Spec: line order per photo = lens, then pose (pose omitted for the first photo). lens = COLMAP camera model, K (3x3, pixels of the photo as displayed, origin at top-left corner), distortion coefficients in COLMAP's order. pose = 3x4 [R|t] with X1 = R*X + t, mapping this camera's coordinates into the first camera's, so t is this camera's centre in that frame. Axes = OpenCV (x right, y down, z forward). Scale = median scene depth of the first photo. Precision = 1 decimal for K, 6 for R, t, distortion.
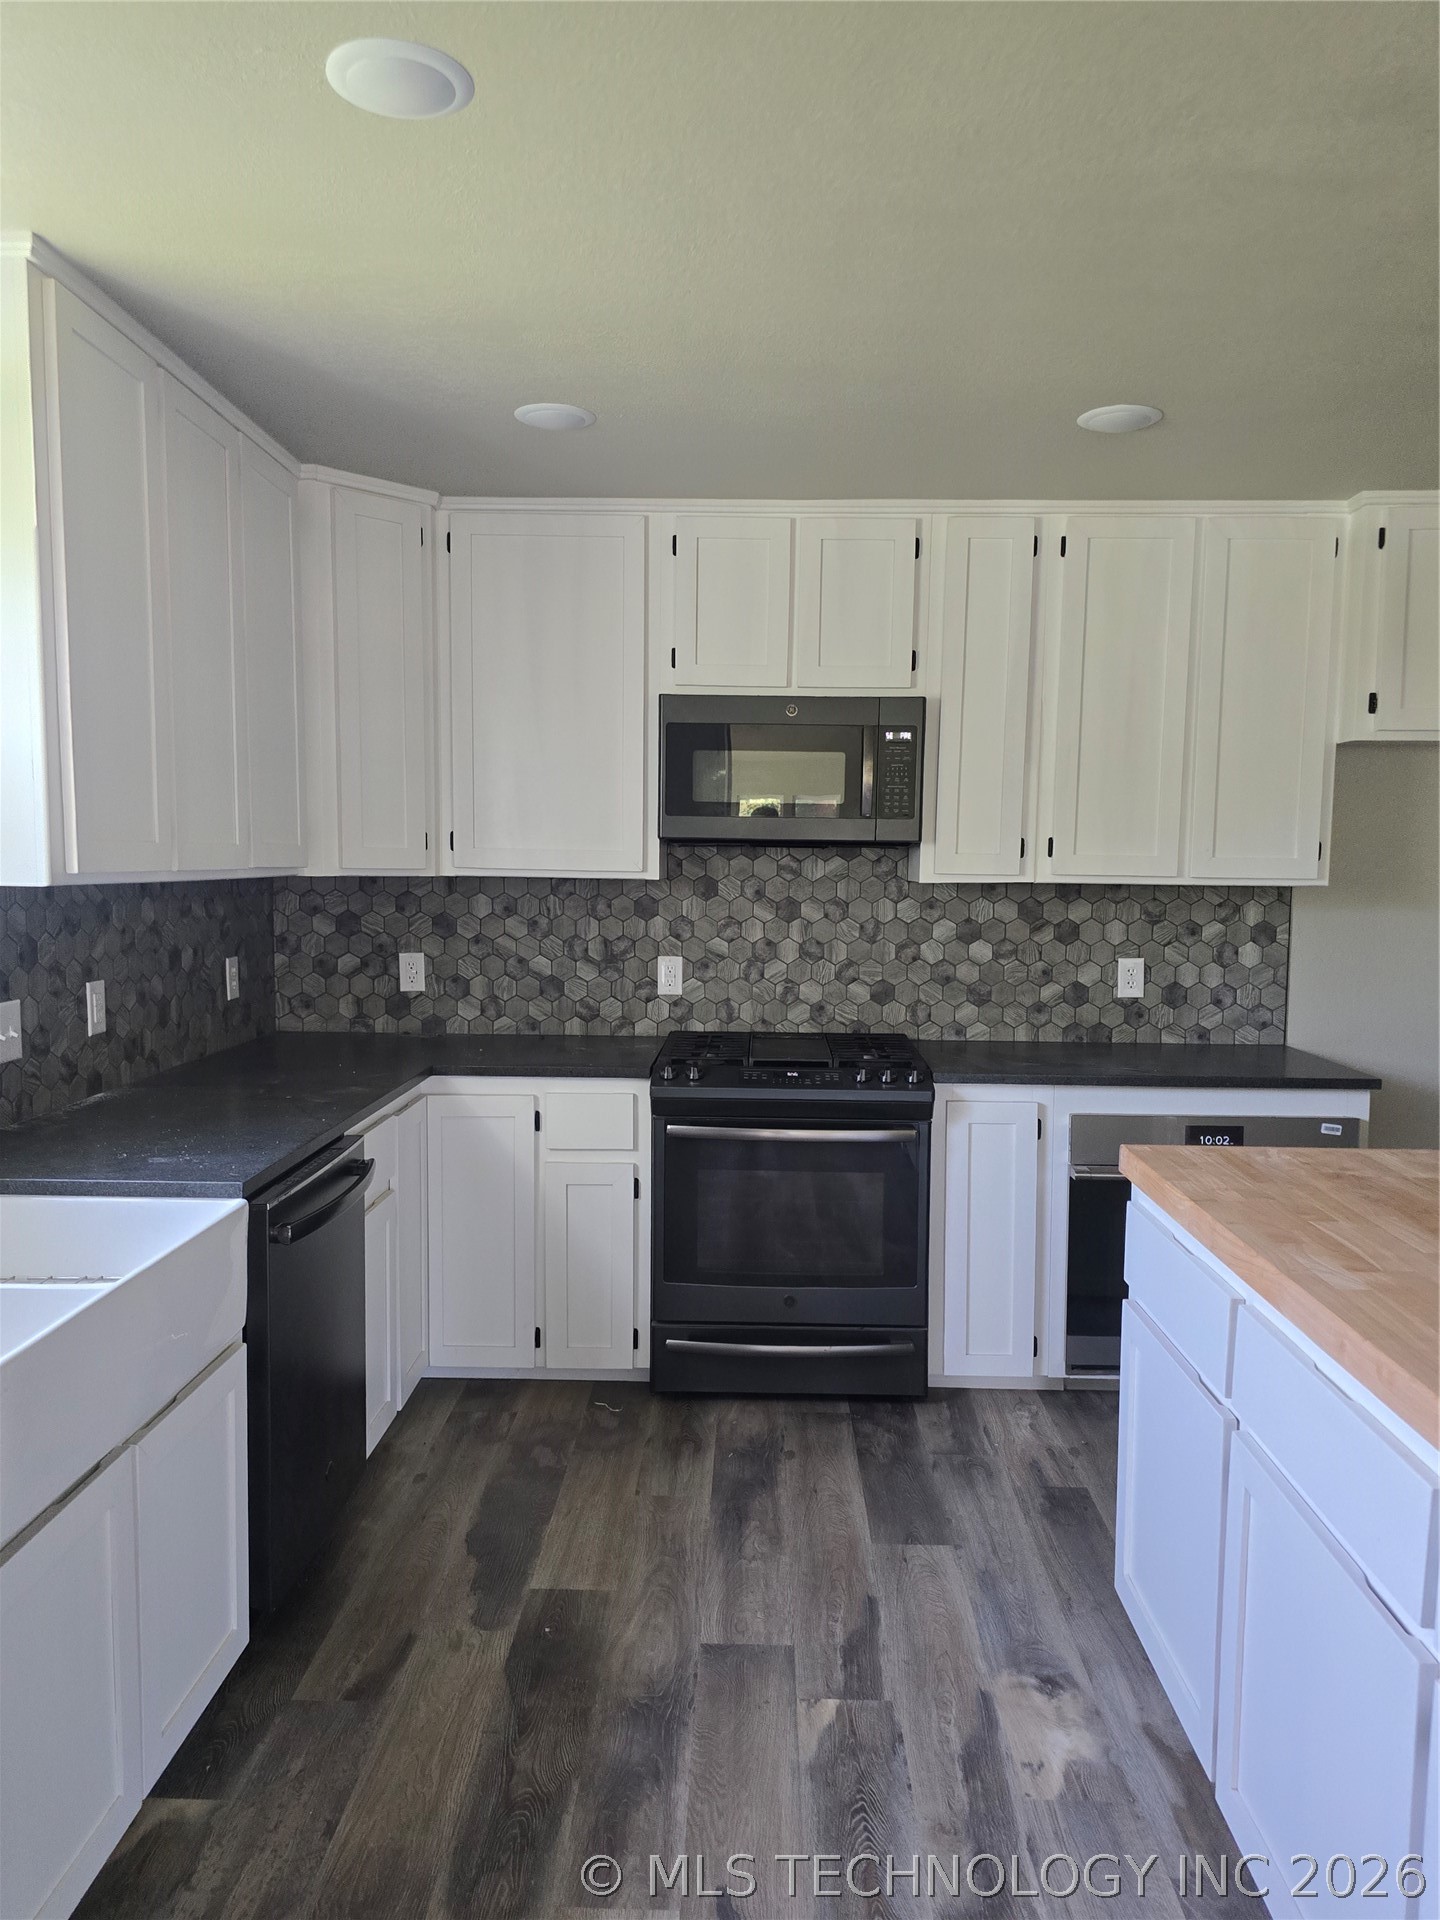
lens RADIAL K [[1367.4, 0, 724.3], [0, 1367.4, 976.3], [0, 0, 1]] dist [0.118826, -0.104365]
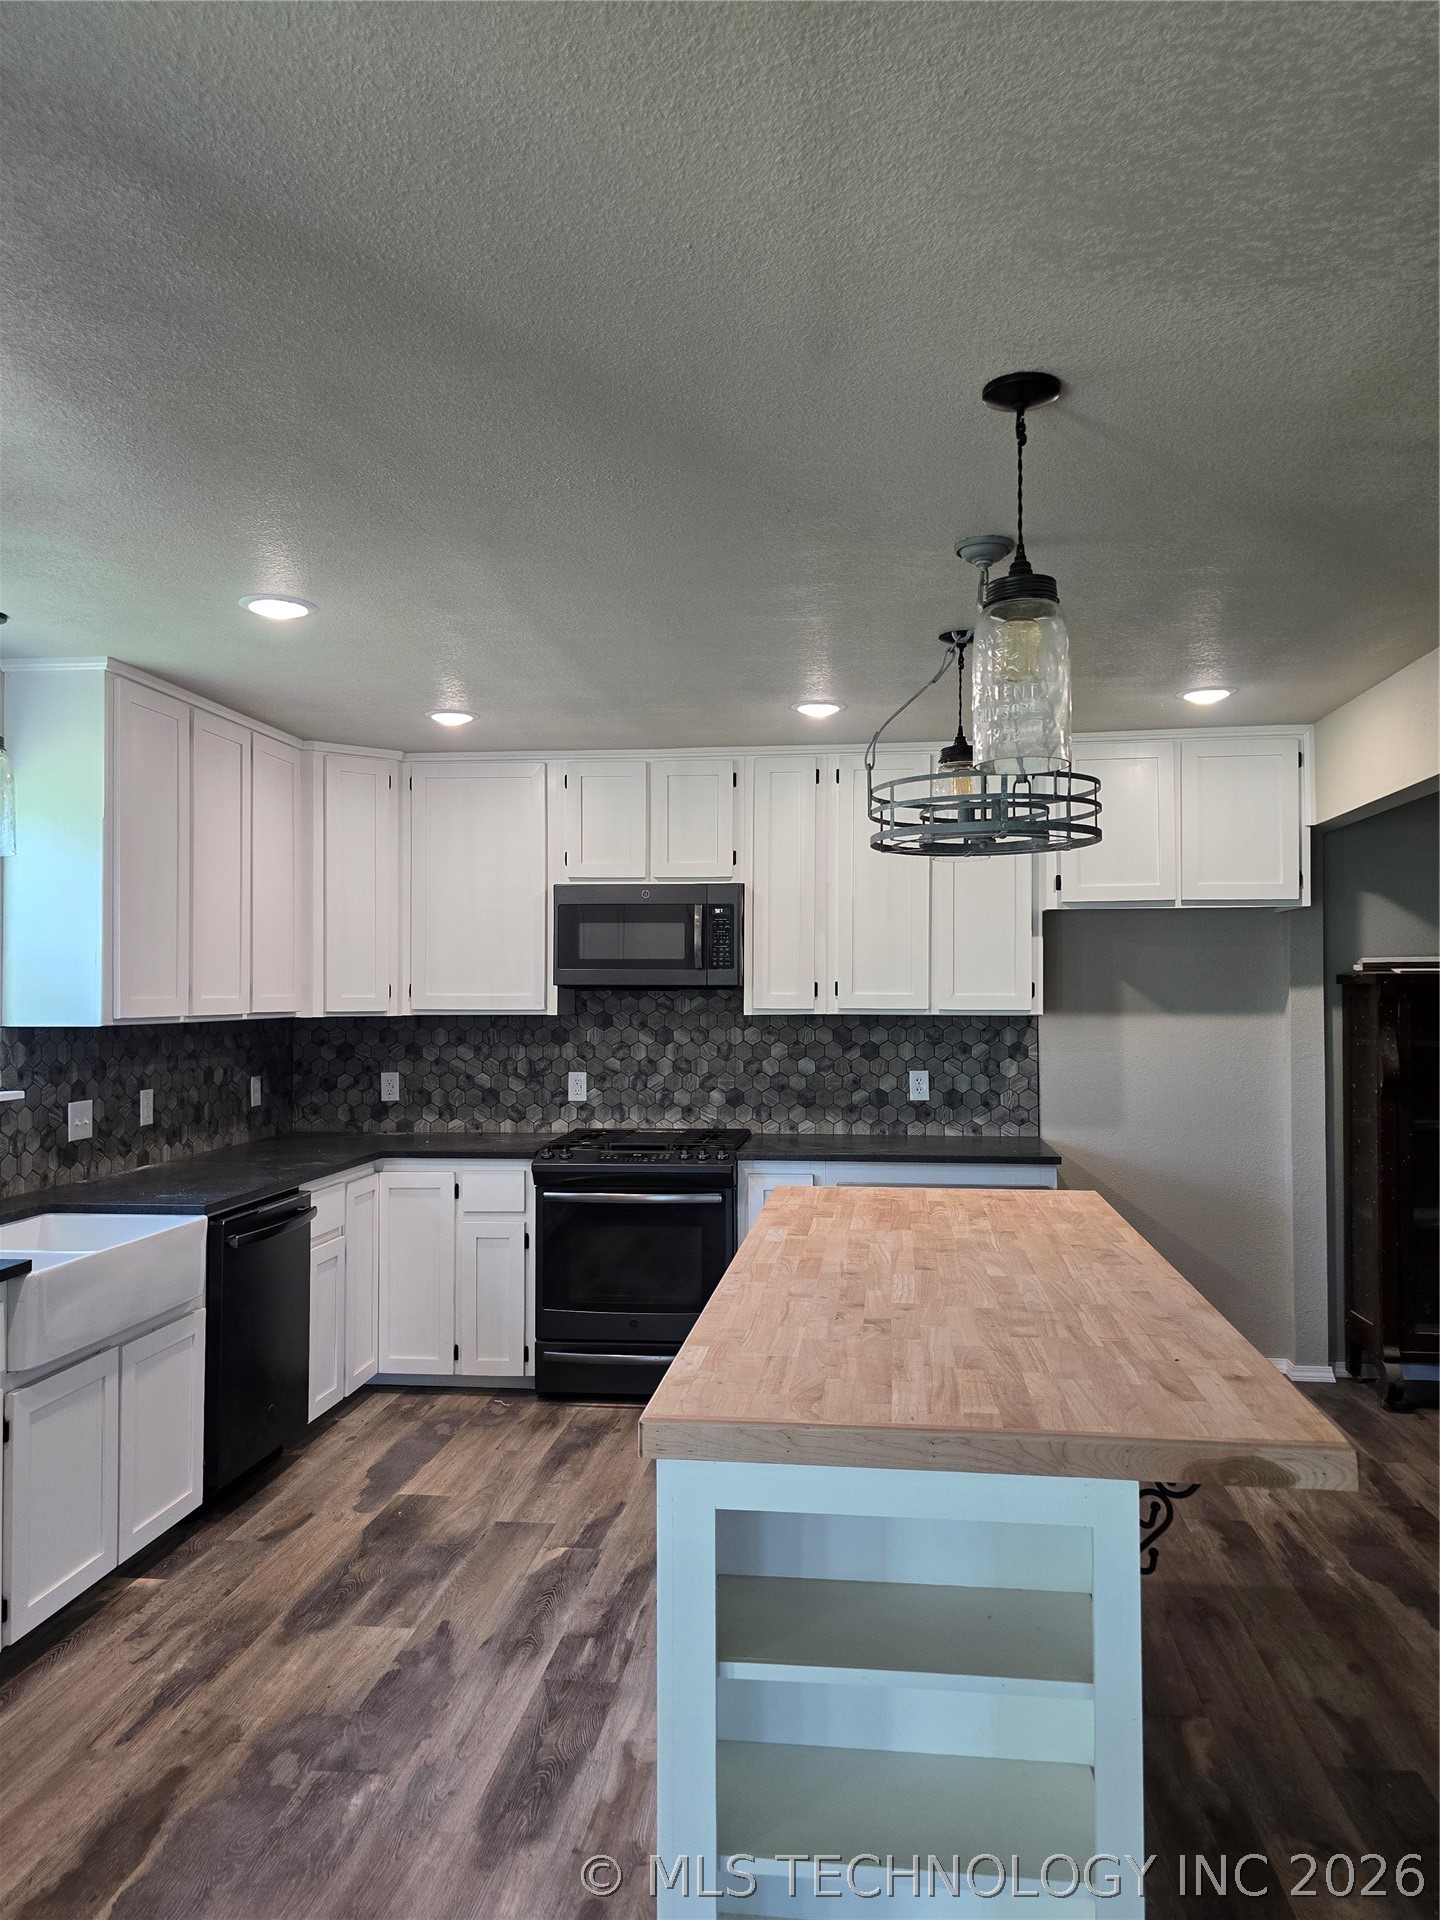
lens RADIAL K [[1373.0, 0, 720.0], [0, 1373.0, 960.0], [0, 0, 1]] dist [0.135607, -0.134571]
pose [[0.994655, -0.017540, -0.101754, 0.262735], [0.006202, 0.993836, -0.110684, 0.028887], [0.103069, 0.109462, 0.988633, -0.365364]]
